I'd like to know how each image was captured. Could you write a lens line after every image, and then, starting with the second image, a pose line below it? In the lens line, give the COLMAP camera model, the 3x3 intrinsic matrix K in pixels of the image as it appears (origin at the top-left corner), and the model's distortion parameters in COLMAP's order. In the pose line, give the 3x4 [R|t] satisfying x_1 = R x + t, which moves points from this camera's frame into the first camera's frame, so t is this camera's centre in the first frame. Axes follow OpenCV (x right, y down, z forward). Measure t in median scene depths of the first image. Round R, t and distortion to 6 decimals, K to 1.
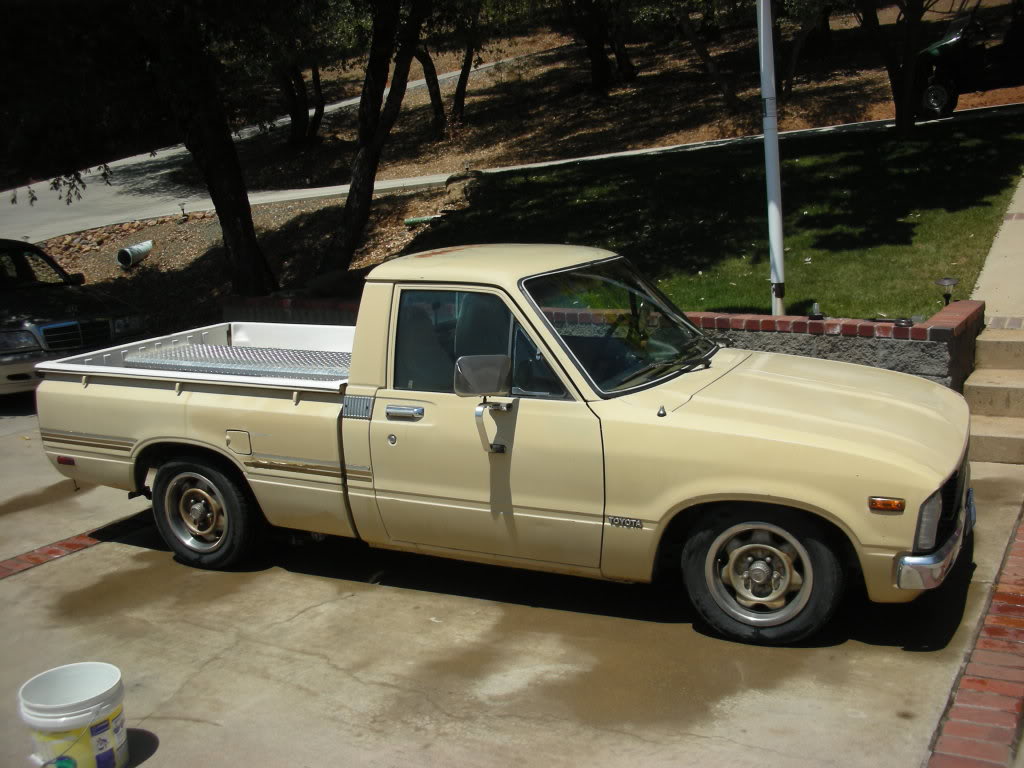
lens RADIAL K [[1037.3, 0, 521.2], [0, 1037.3, 382.9], [0, 0, 1]] dist [-0.149382, 0.000000]
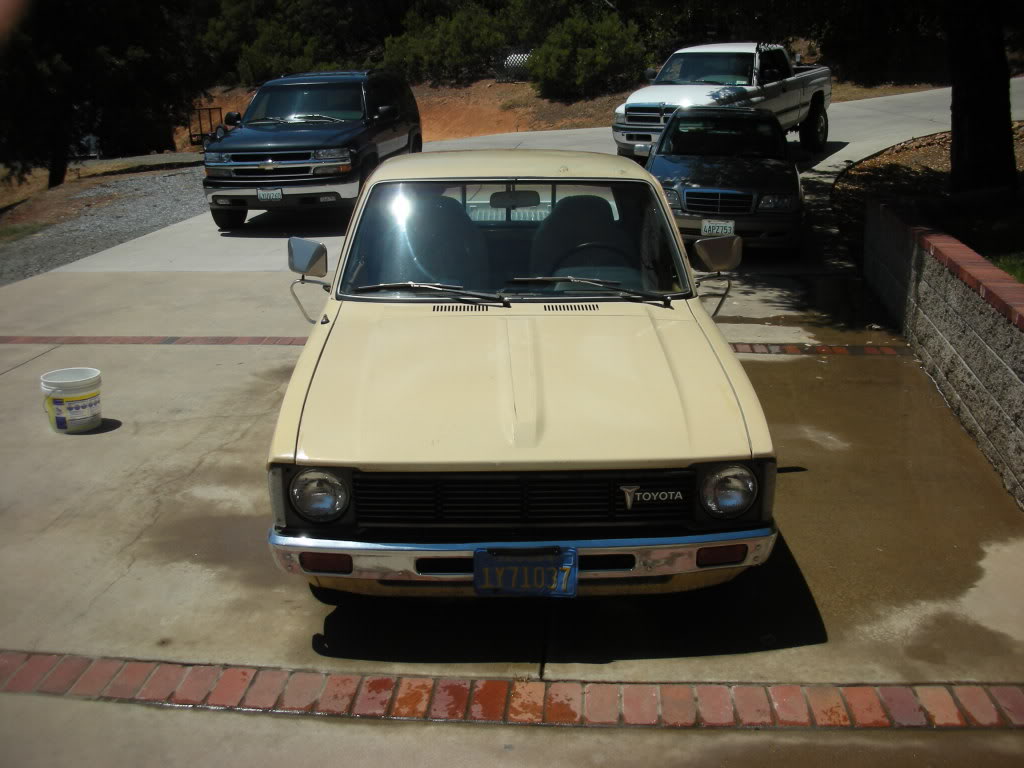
lens RADIAL K [[1037.3, 0, 522.5], [0, 1037.3, 384.8], [0, 0, 1]] dist [-0.149382, 0.000000]
pose [[0.465550, 0.293212, -0.835039, 1.081956], [-0.188546, 0.954723, 0.230120, -0.180540], [0.864705, 0.050311, 0.499755, 0.638528]]
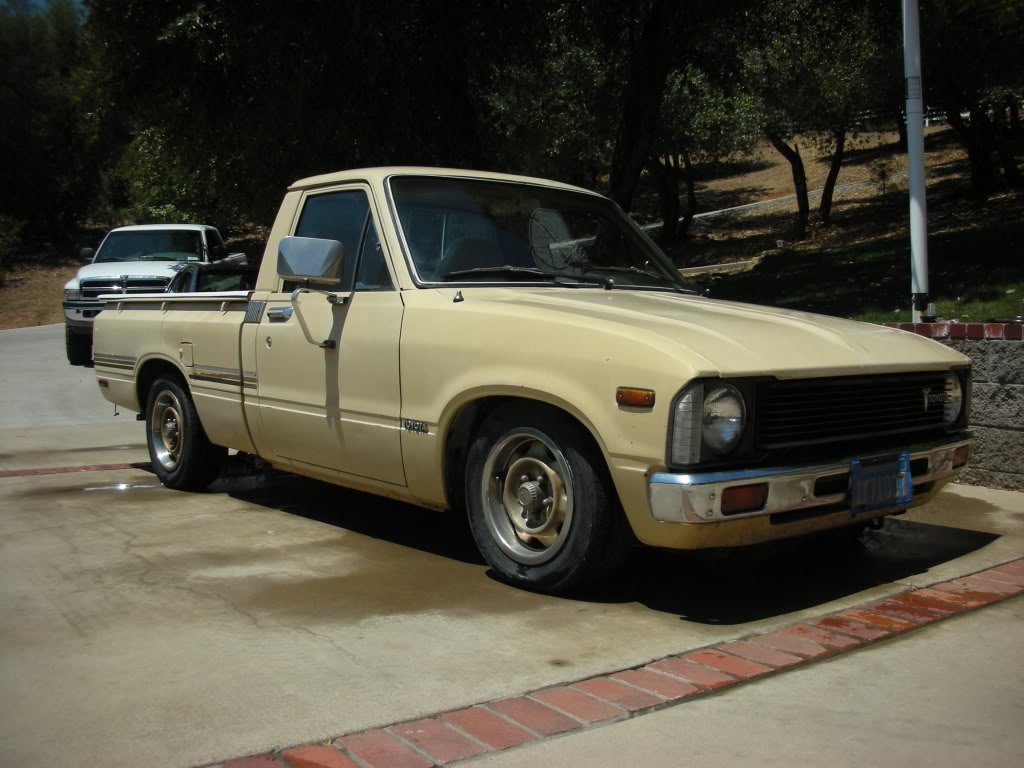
lens RADIAL K [[1037.3, 0, 521.0], [0, 1037.3, 382.8], [0, 0, 1]] dist [-0.149382, 0.000000]
pose [[0.915526, 0.073907, -0.395412, 0.514264], [-0.121430, 0.987897, -0.096507, 0.169817], [0.383493, 0.136370, 0.913420, 0.236321]]
